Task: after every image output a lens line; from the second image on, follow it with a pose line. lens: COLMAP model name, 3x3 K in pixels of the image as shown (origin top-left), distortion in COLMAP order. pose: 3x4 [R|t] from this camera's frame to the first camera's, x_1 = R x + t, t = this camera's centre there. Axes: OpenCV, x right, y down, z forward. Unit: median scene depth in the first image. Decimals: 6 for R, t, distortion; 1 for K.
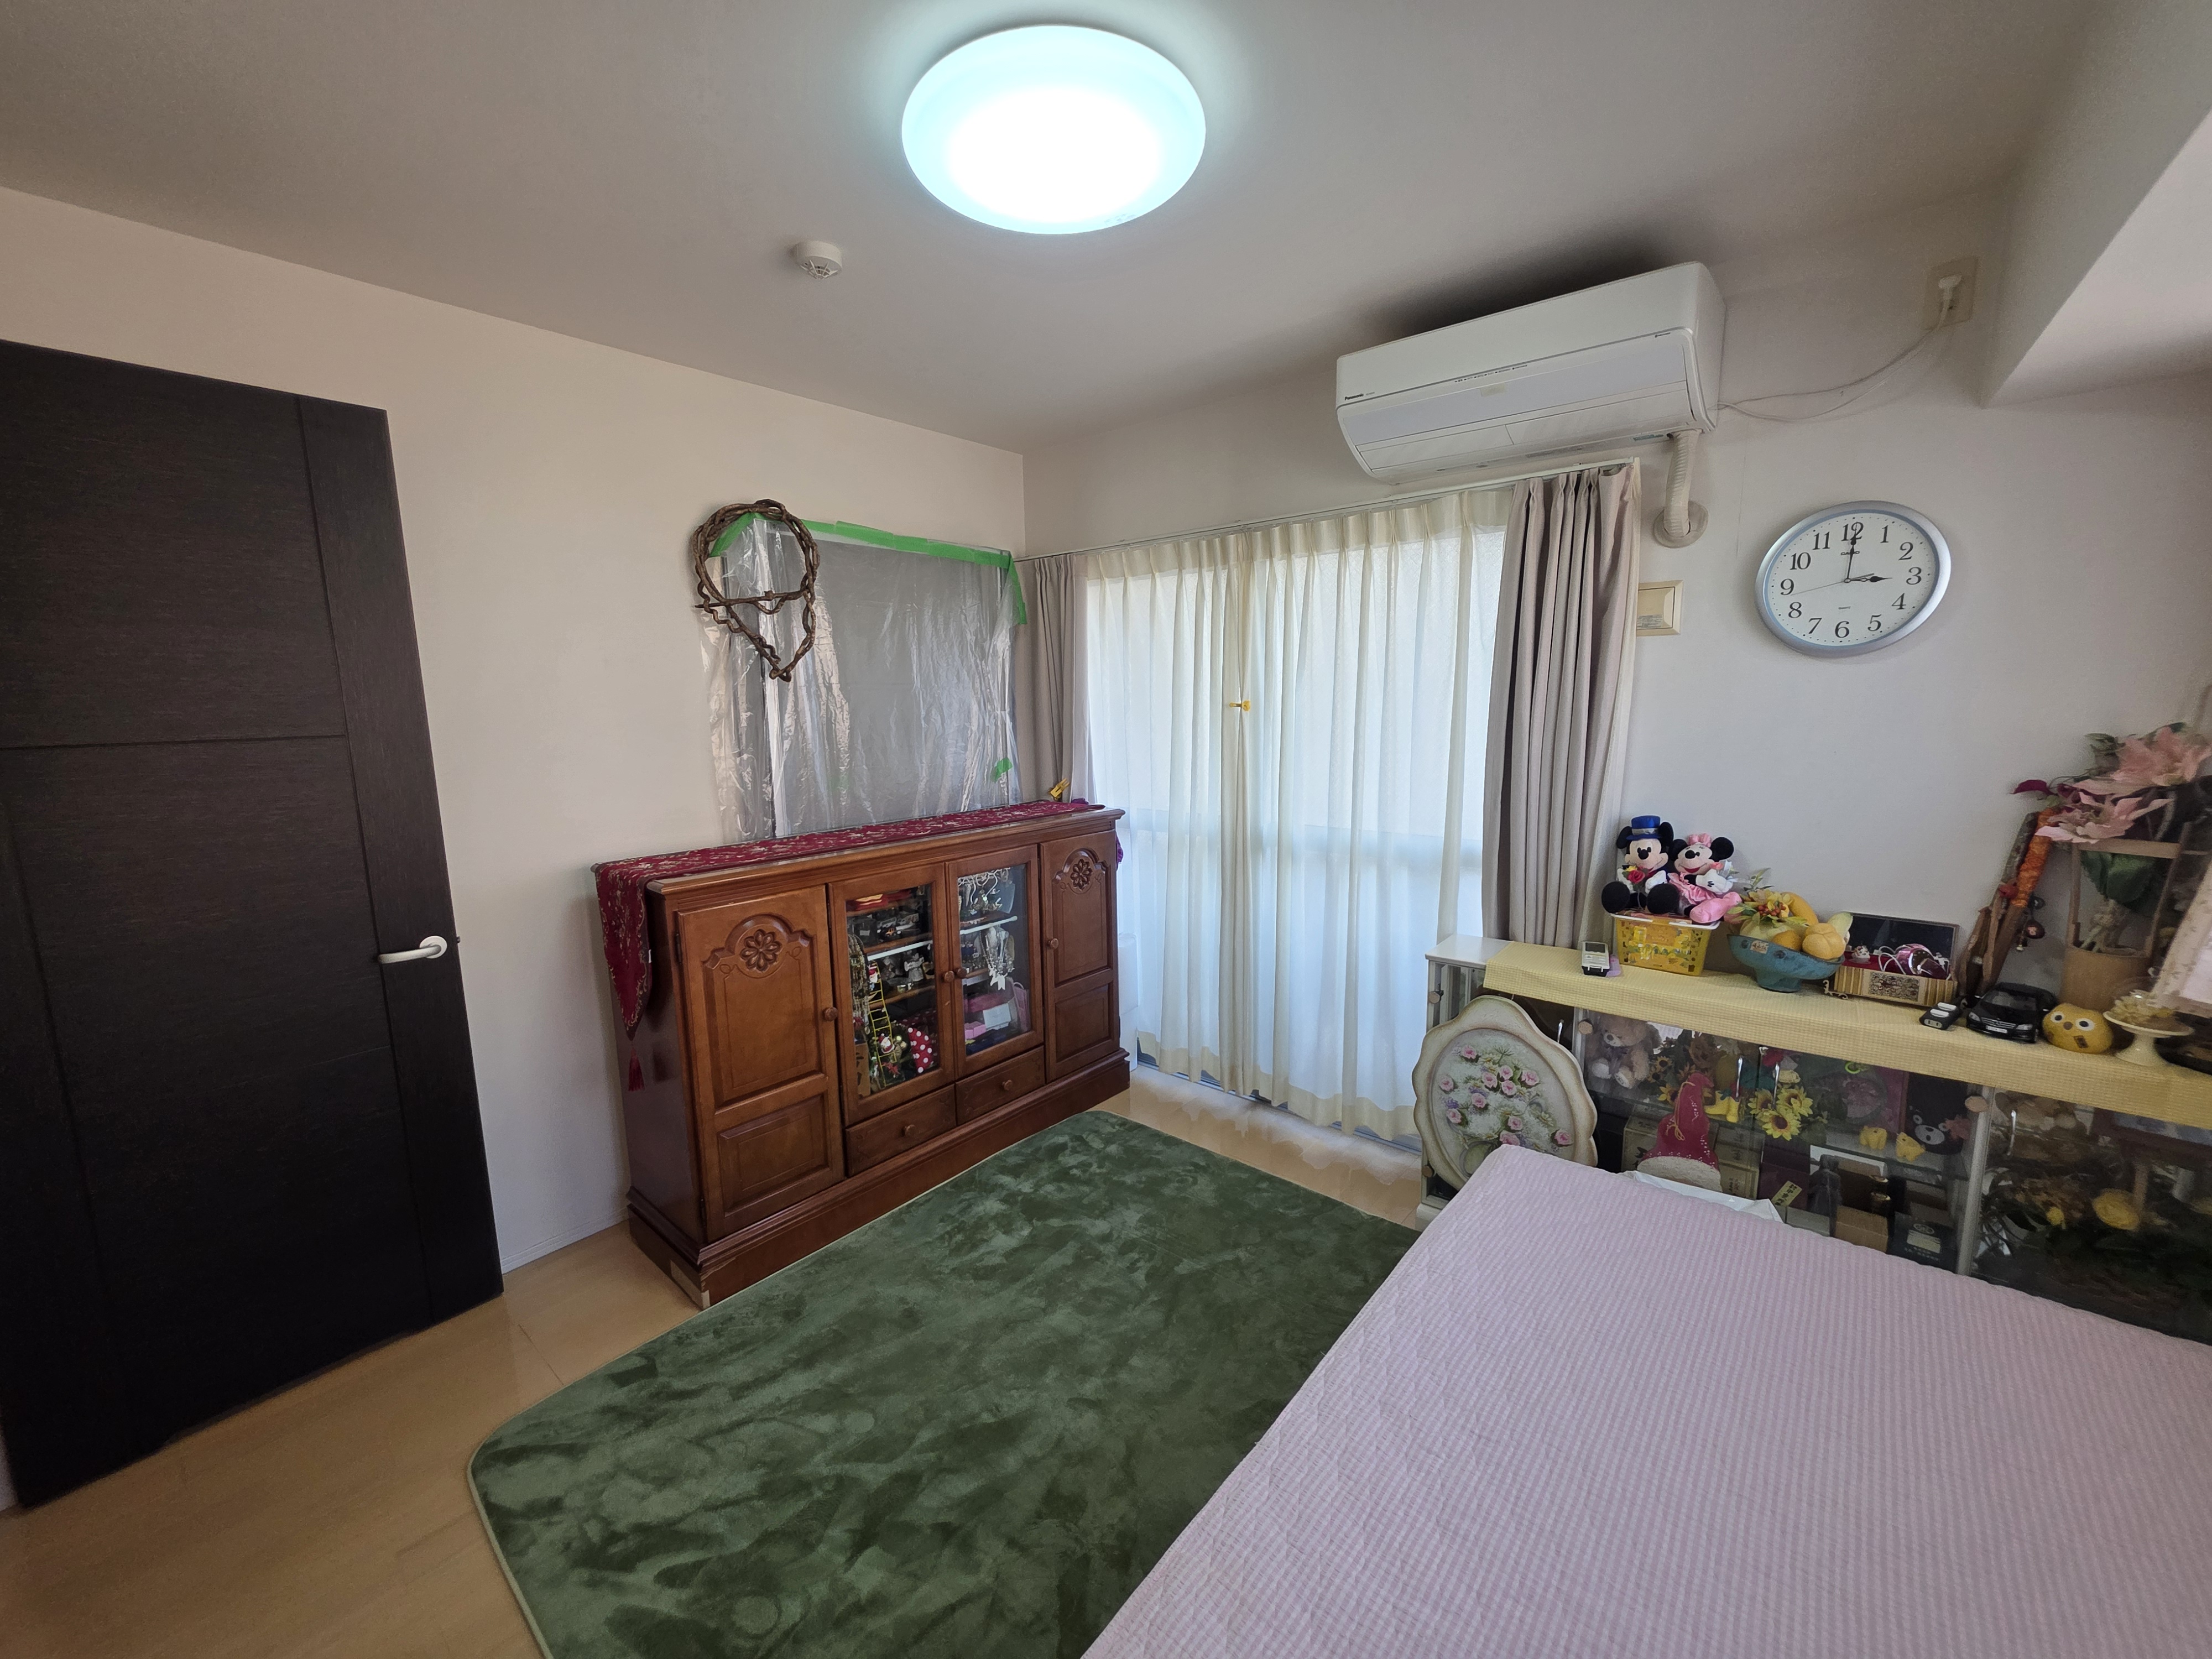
lens RADIAL K [[884.2, 0, 1102.4], [0, 884.2, 832.9], [0, 0, 1]] dist [0.000101, 0.000123]
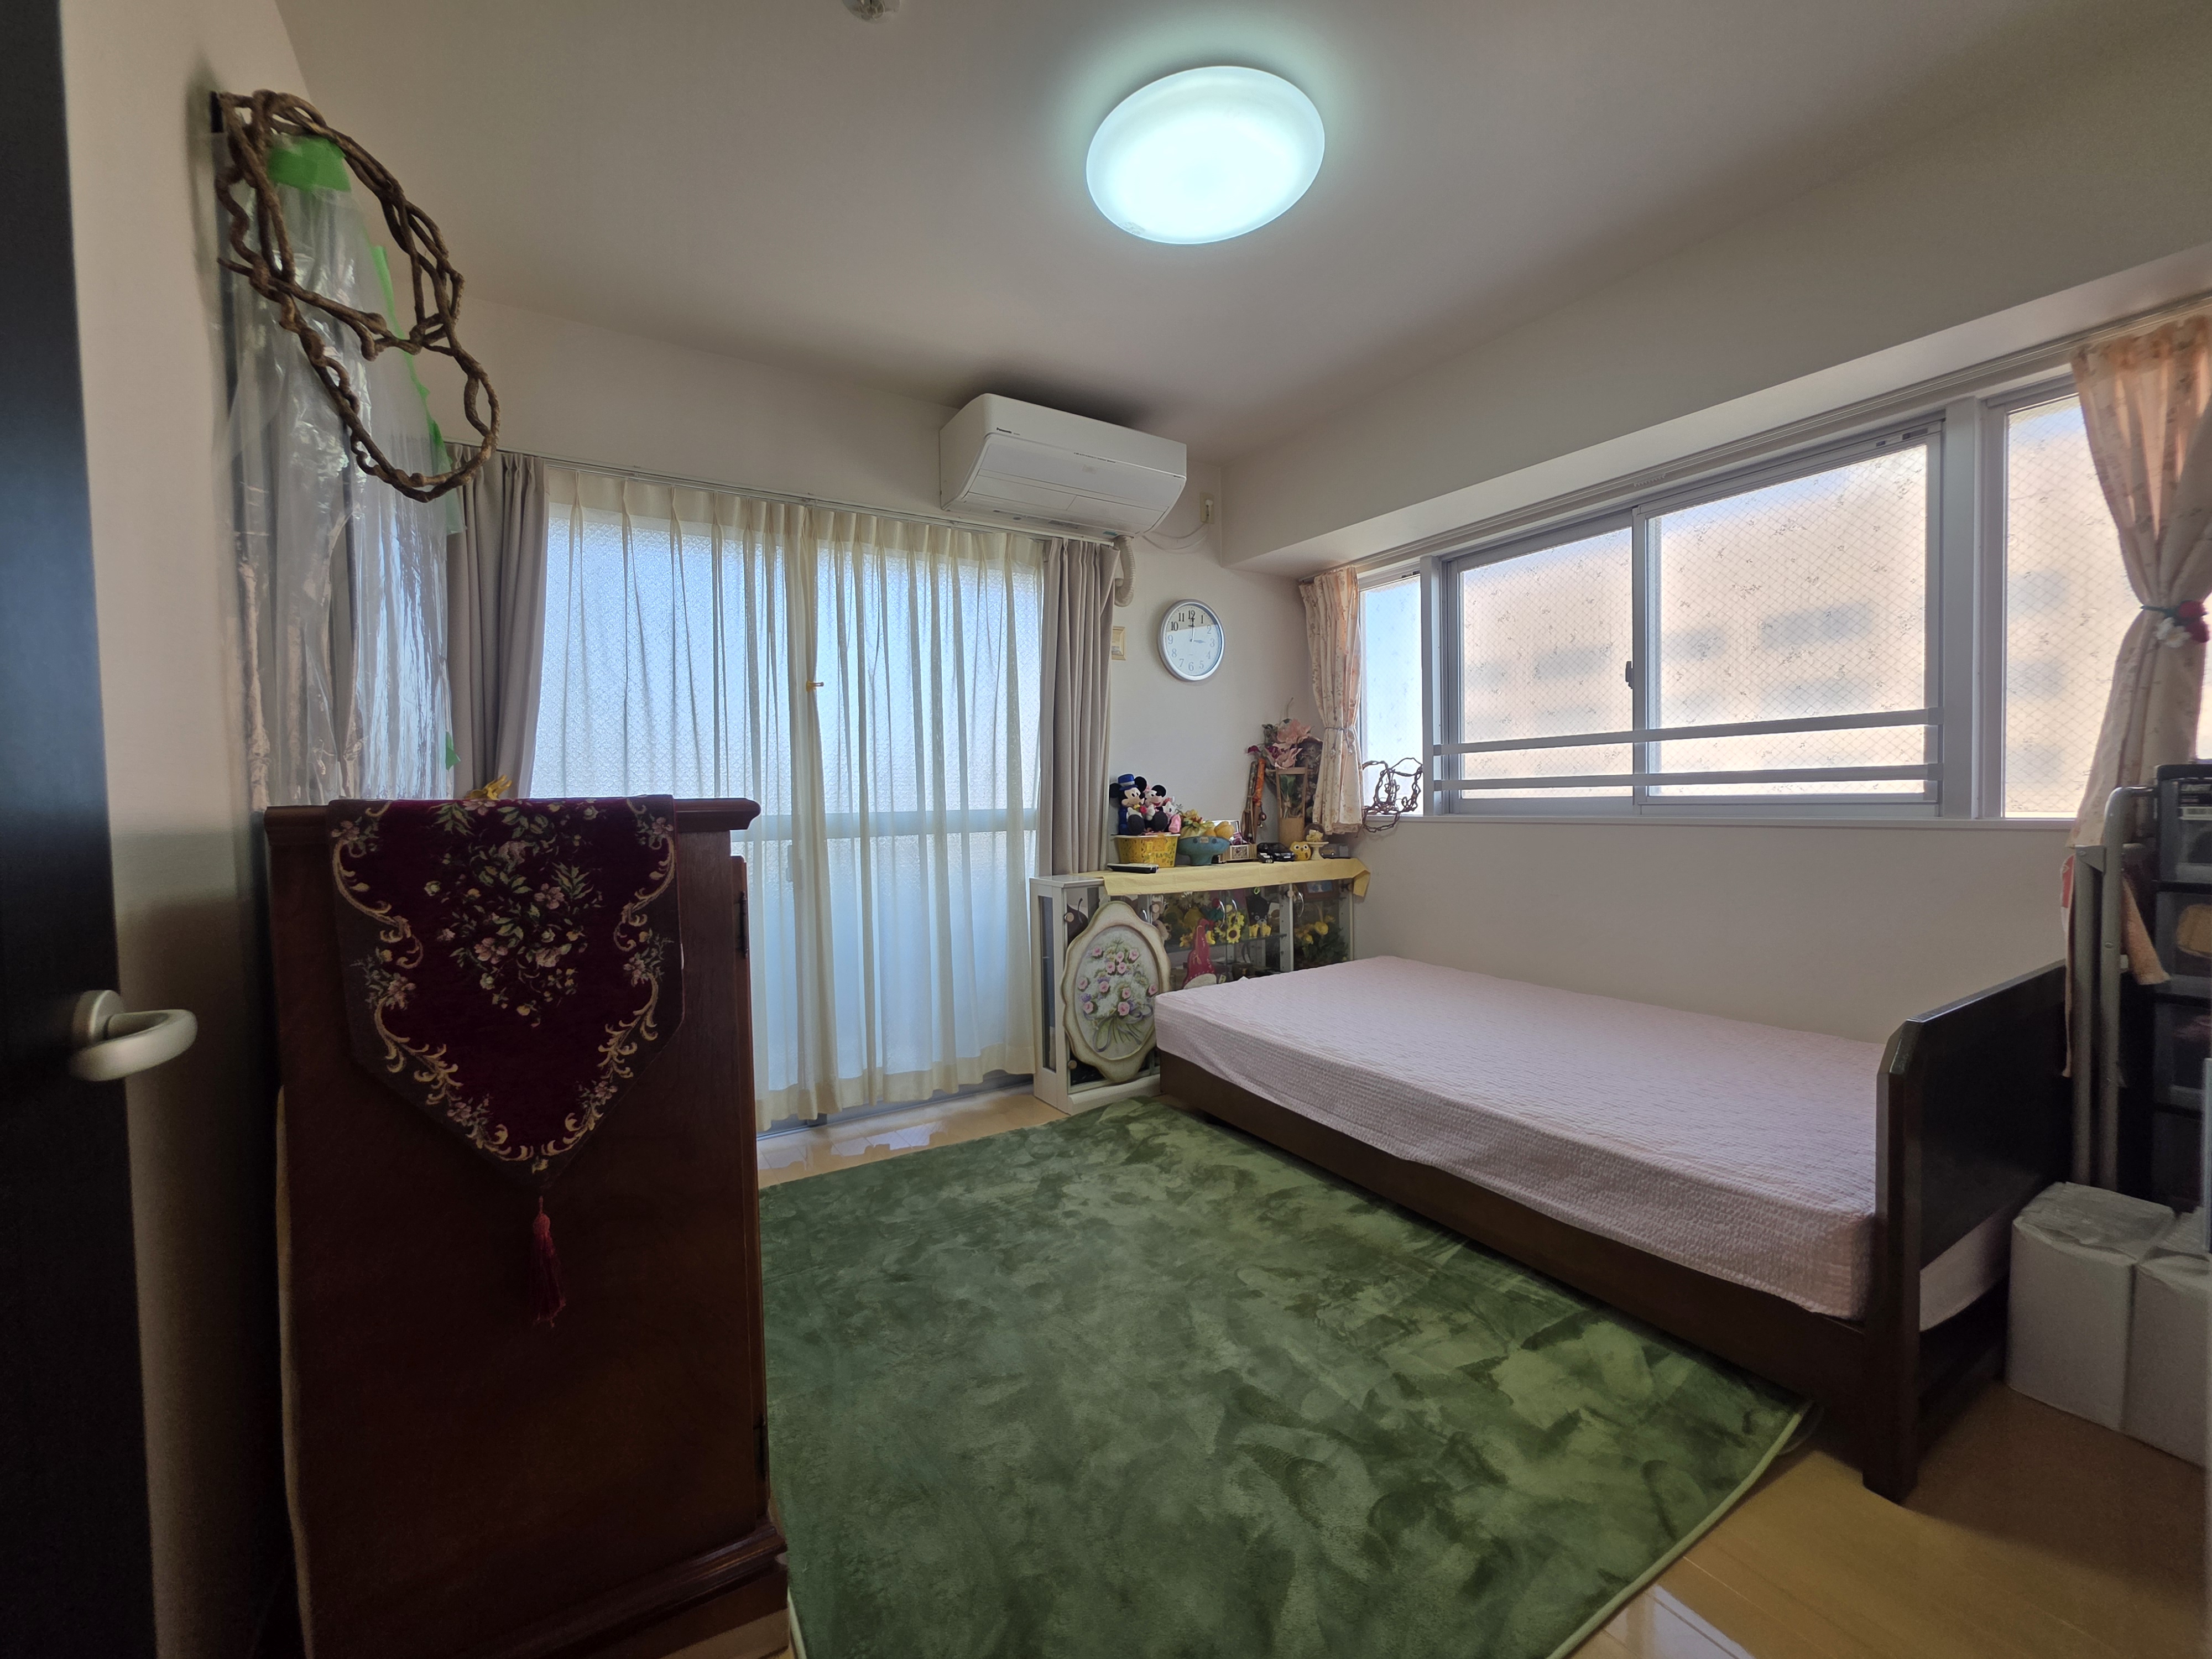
lens RADIAL K [[884.2, 0, 1102.4], [0, 884.2, 832.9], [0, 0, 1]] dist [0.000101, 0.000123]
pose [[0.307186, -0.022443, 0.951385, -0.857964], [0.164216, 0.985975, -0.029763, 0.119739], [-0.937374, 0.165376, 0.306563, 0.582461]]
